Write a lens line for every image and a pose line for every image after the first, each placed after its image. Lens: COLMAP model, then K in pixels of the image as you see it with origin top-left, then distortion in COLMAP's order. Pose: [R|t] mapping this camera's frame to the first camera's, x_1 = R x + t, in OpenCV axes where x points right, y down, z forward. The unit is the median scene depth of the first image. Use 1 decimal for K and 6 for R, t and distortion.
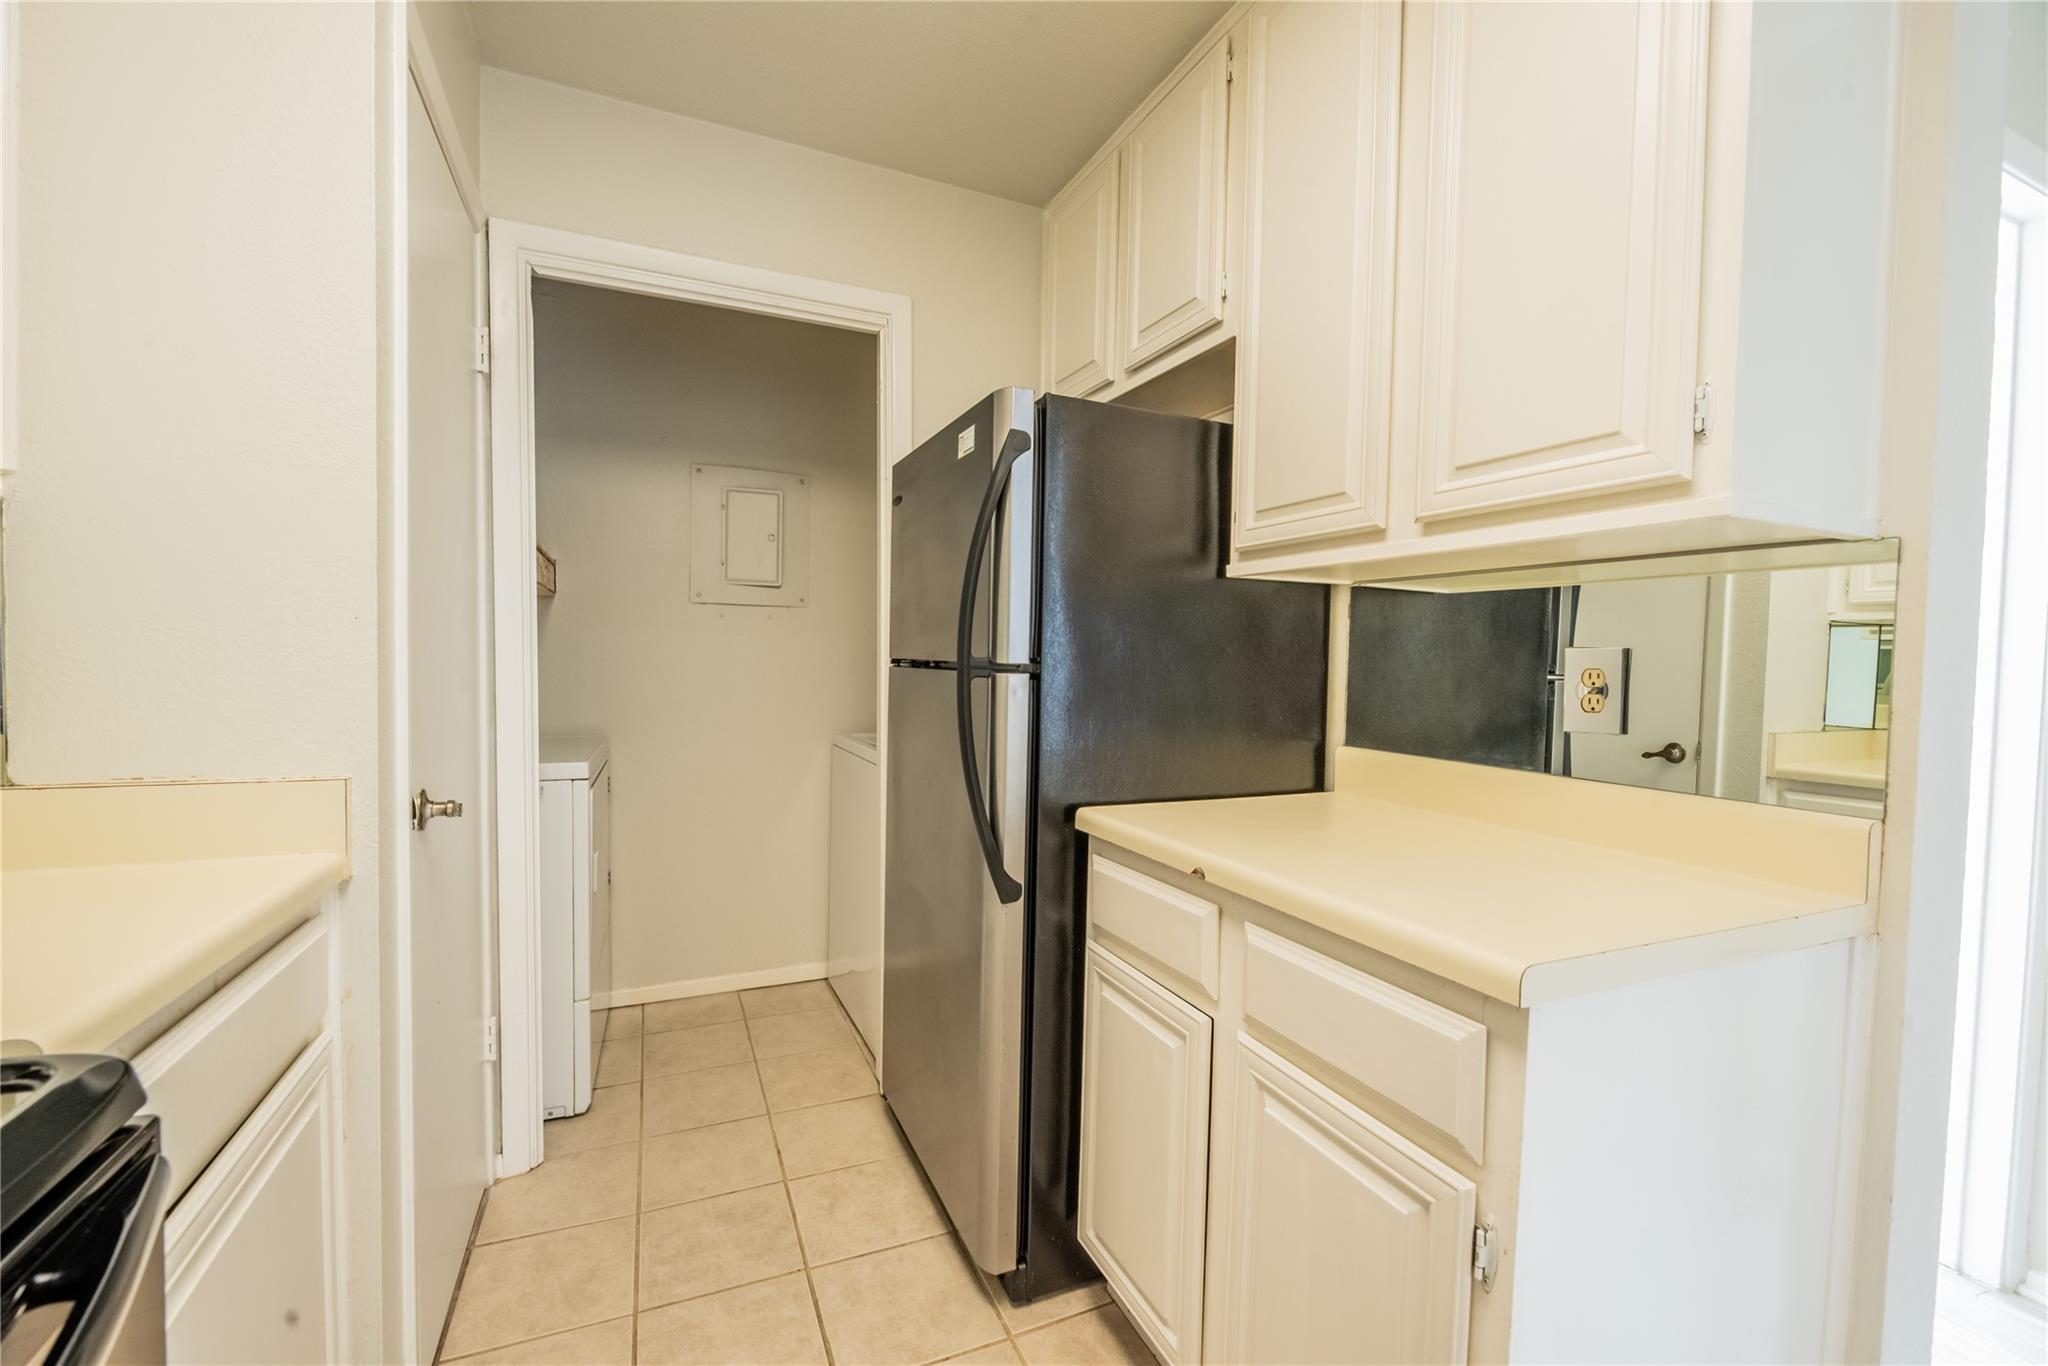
lens RADIAL K [[870.5, 0, 1026.8], [0, 870.5, 688.7], [0, 0, 1]] dist [-0.001834, -0.000646]
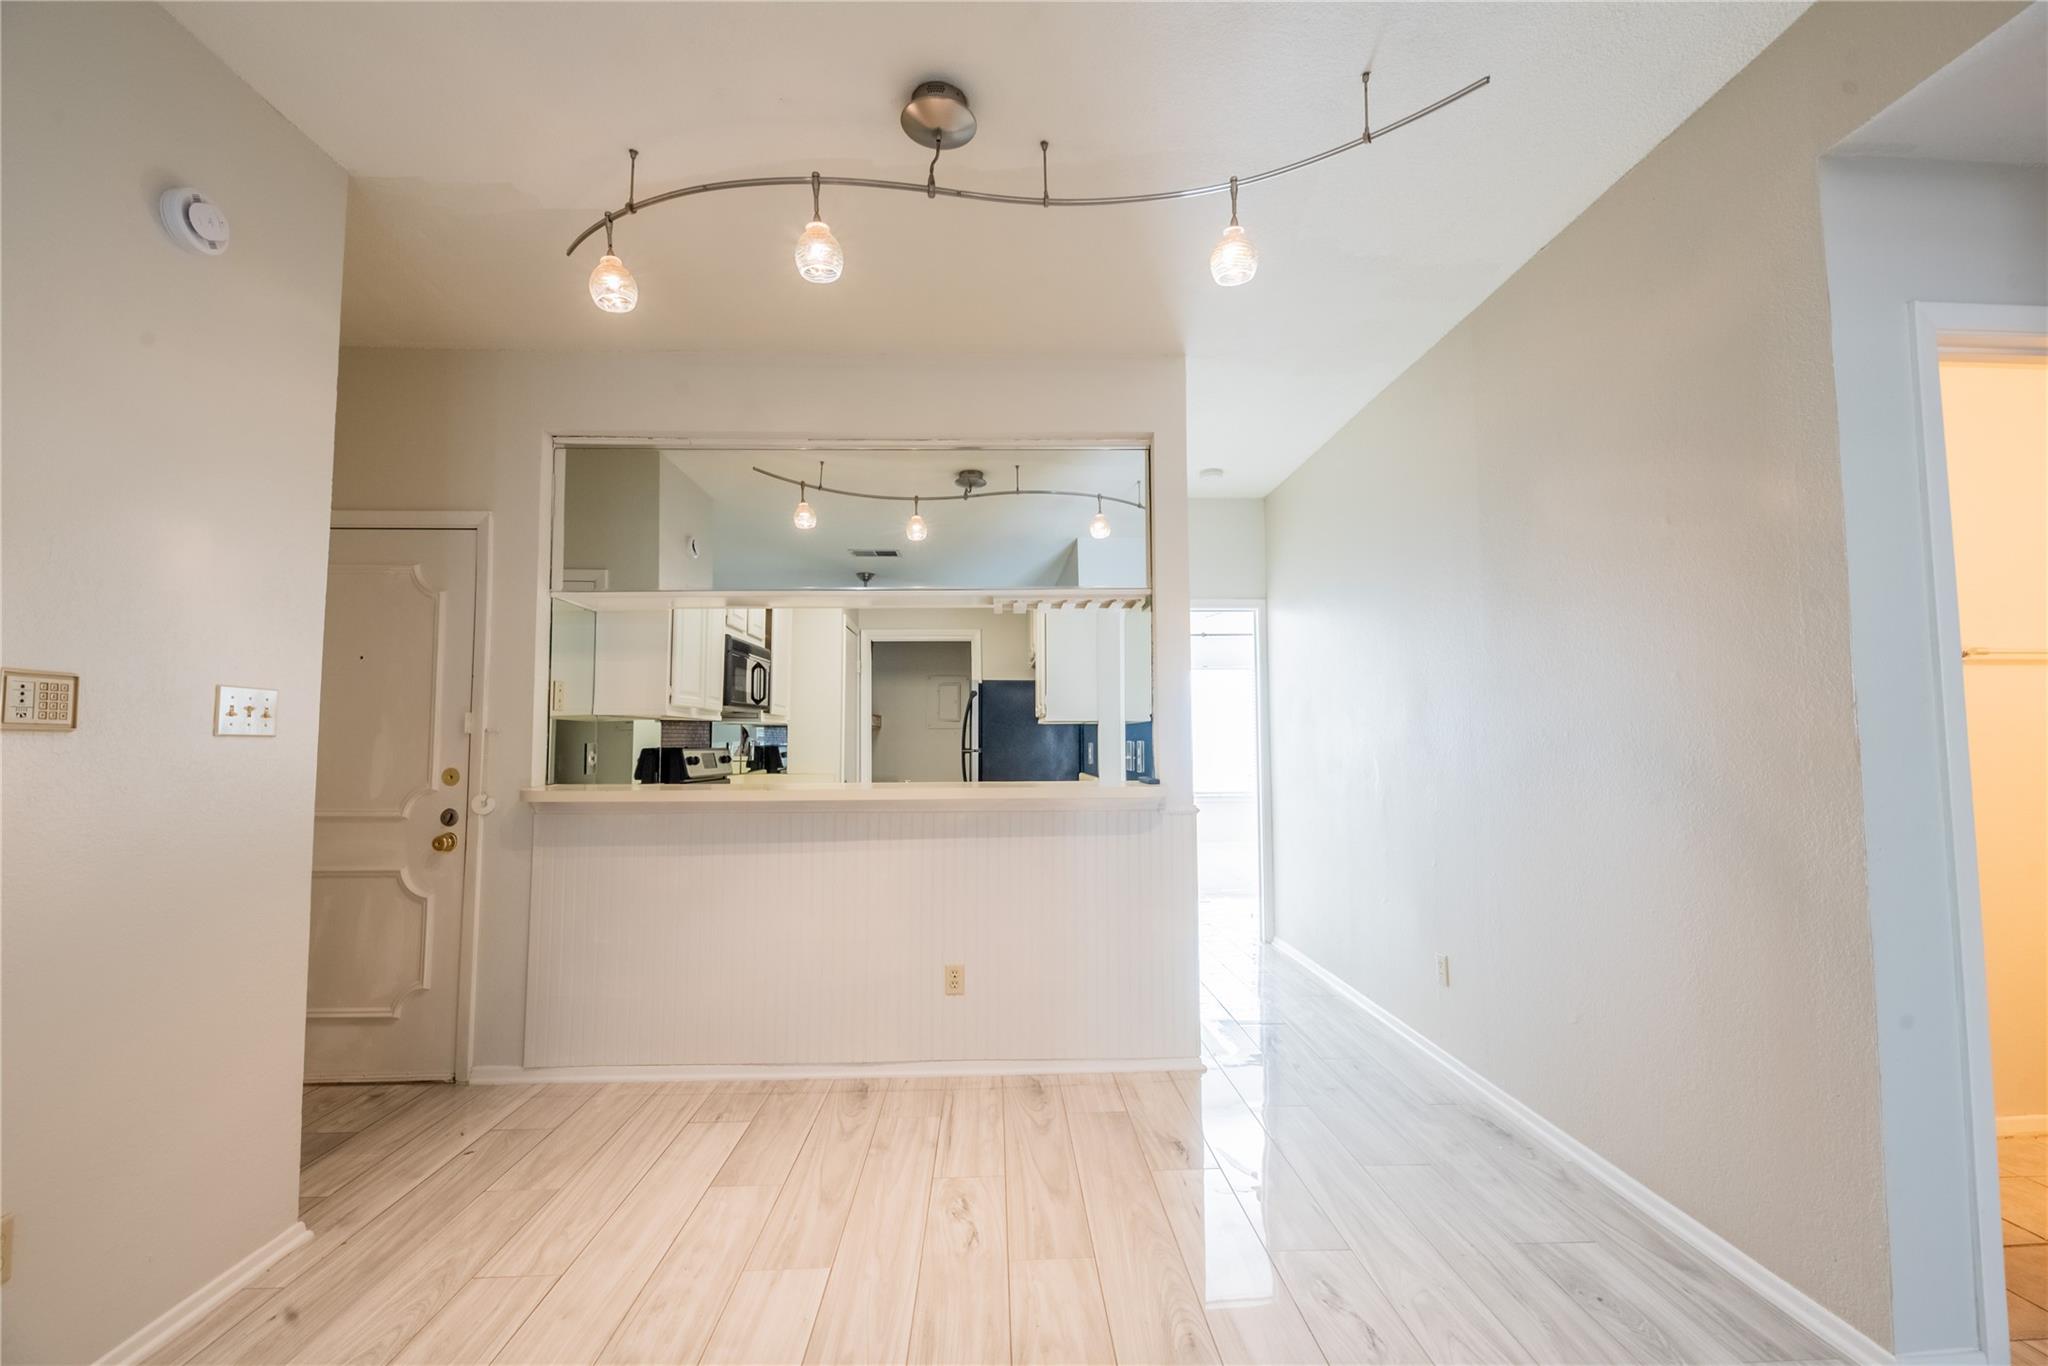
lens RADIAL K [[870.5, 0, 1026.8], [0, 870.5, 688.7], [0, 0, 1]] dist [-0.001834, -0.000646]
pose [[0.932609, -0.038466, -0.358832, 1.244839], [0.003921, 0.995325, -0.096507, 0.059687], [0.360866, 0.088596, 0.928400, -1.979497]]
